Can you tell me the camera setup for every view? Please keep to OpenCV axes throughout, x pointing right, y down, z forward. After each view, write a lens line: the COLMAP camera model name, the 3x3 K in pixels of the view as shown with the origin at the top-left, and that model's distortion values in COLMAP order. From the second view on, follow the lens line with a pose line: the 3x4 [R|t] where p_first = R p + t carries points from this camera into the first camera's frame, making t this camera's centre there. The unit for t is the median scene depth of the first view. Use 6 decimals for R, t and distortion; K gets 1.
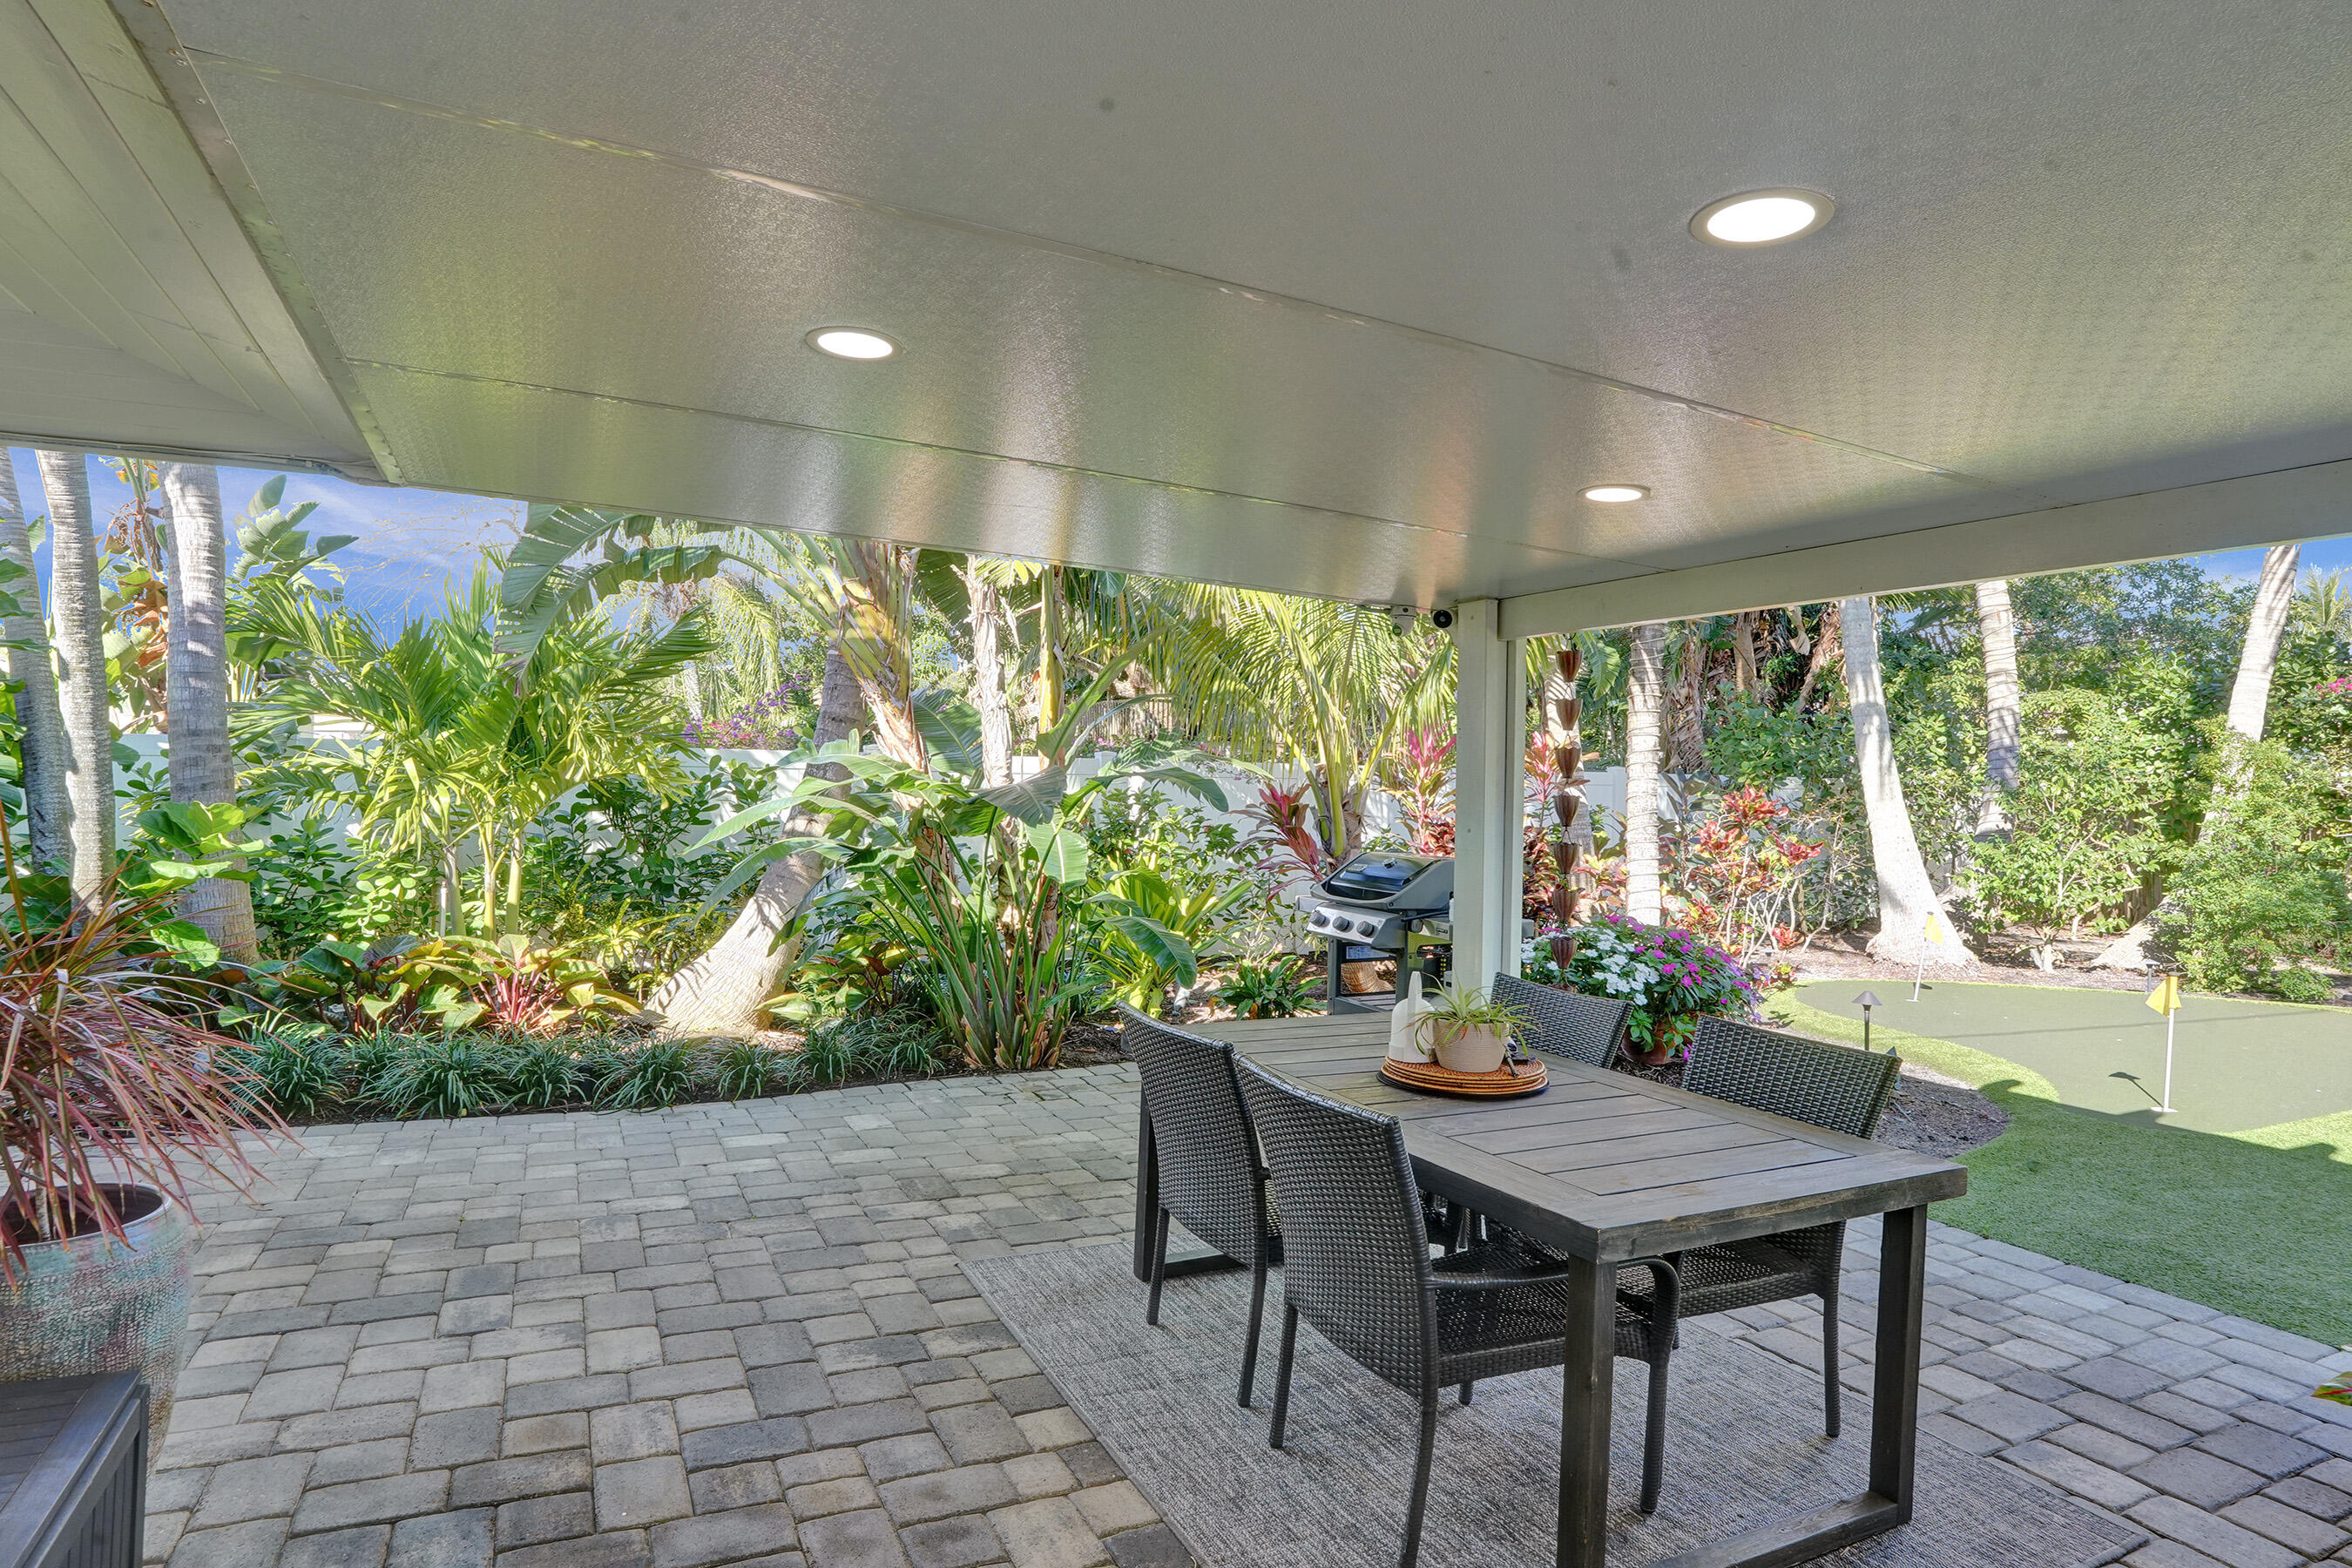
lens RADIAL K [[1273.3, 0, 1160.8], [0, 1273.3, 783.5], [0, 0, 1]] dist [-0.061155, 0.031083]
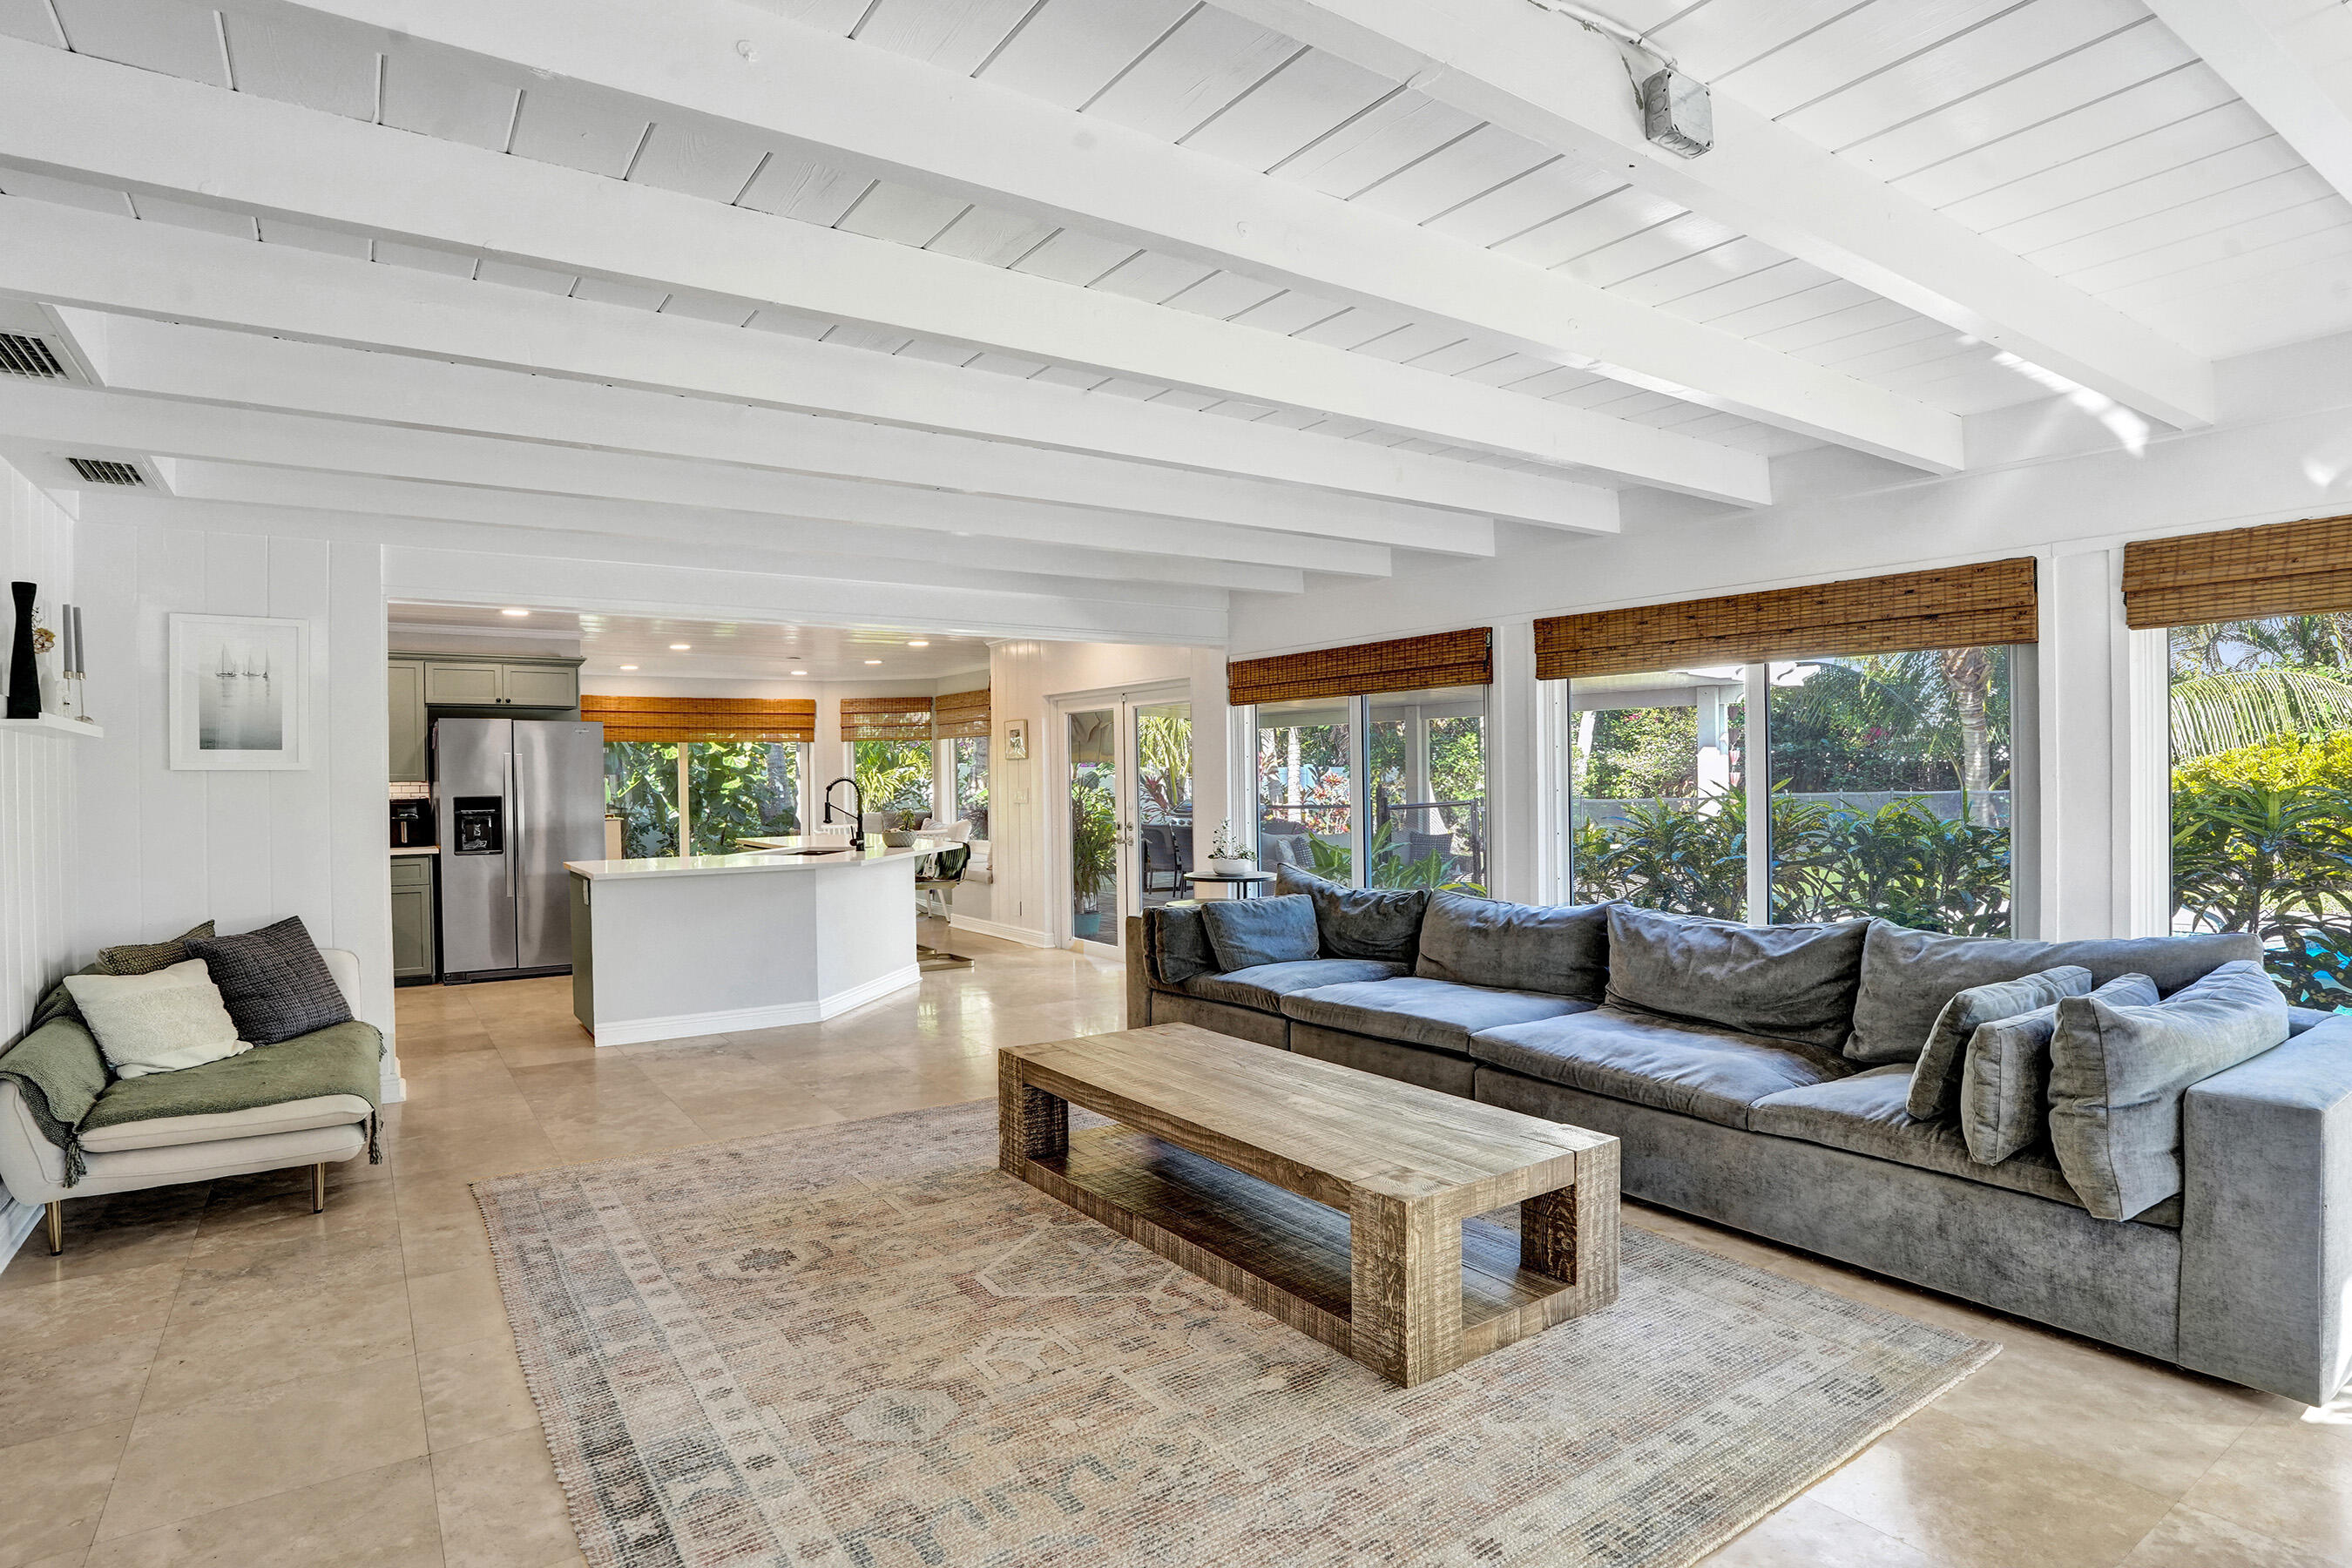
lens RADIAL K [[1273.3, 0, 1190.0], [0, 1273.3, 783.6], [0, 0, 1]] dist [-0.061155, 0.031083]
pose [[0.989139, -0.024907, 0.144856, -0.153102], [0.023818, 0.999674, 0.009249, -0.005867], [-0.145039, -0.005698, 0.989409, -1.178441]]
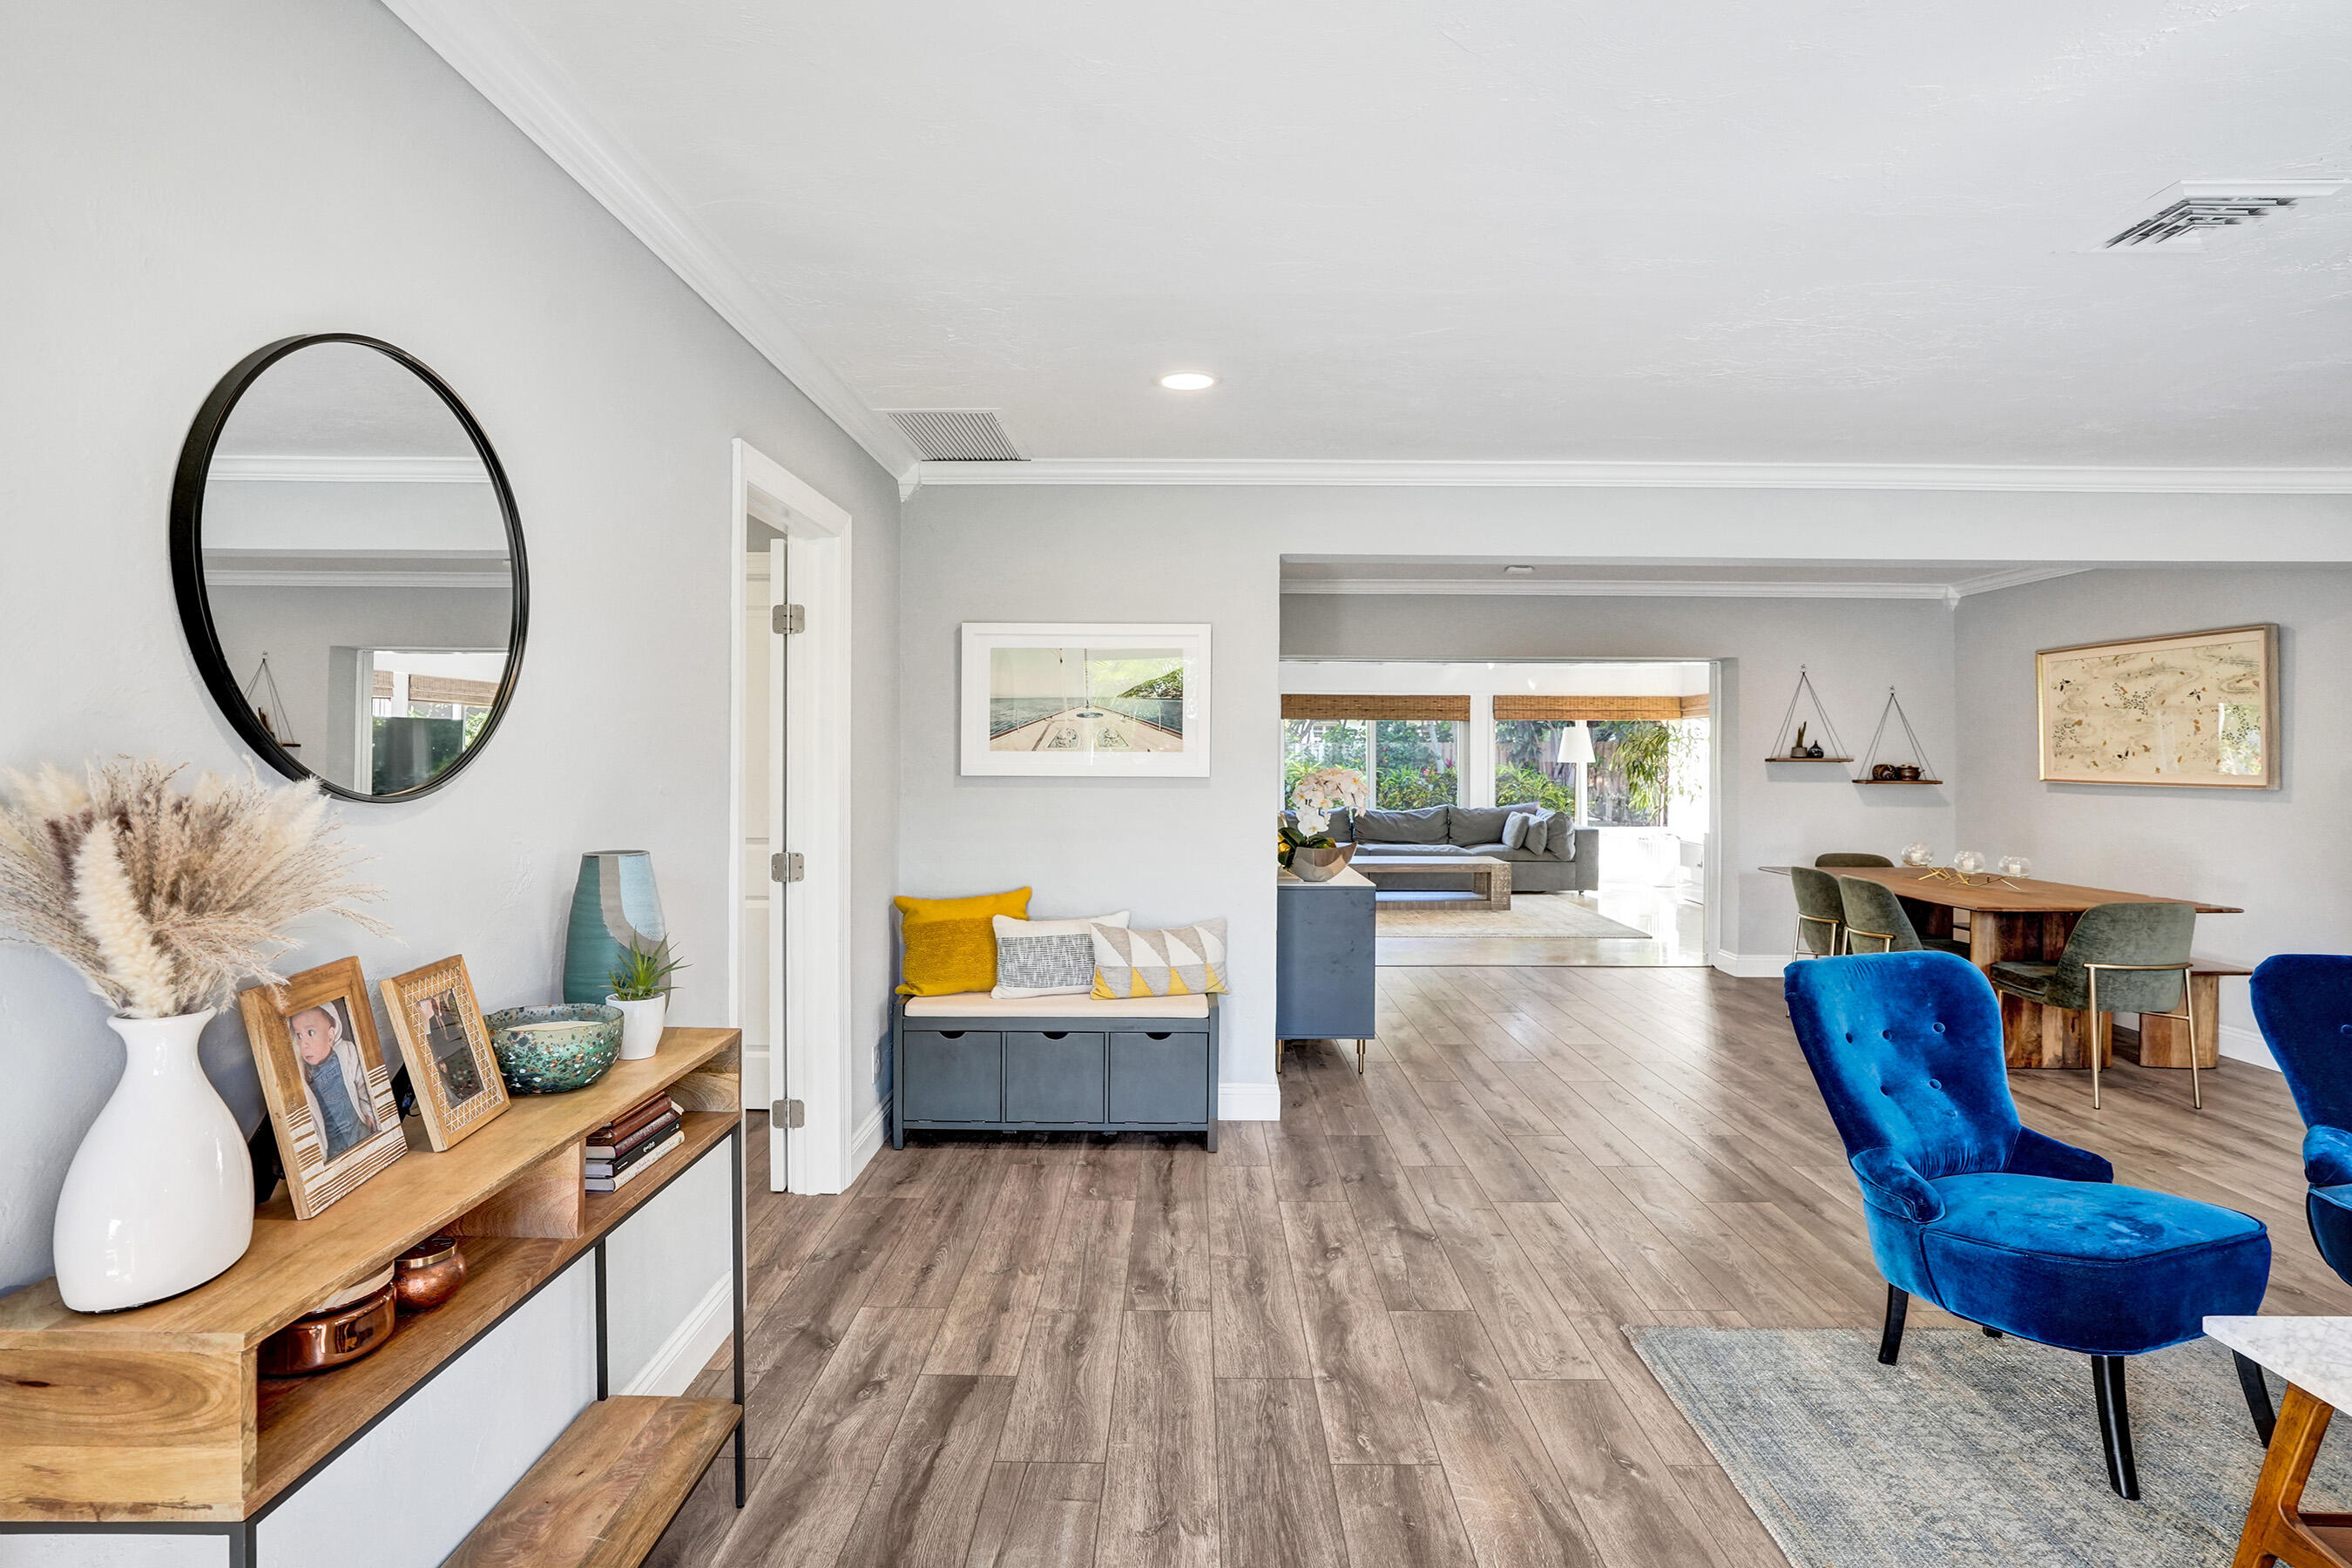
lens RADIAL K [[1273.3, 0, 1170.9], [0, 1273.3, 769.0], [0, 0, 1]] dist [-0.061155, 0.031083]
pose [[0.450596, -0.019418, 0.892517, -1.317828], [0.002475, 0.999787, 0.020502, -0.019981], [-0.892724, -0.007029, 0.450548, -1.145047]]
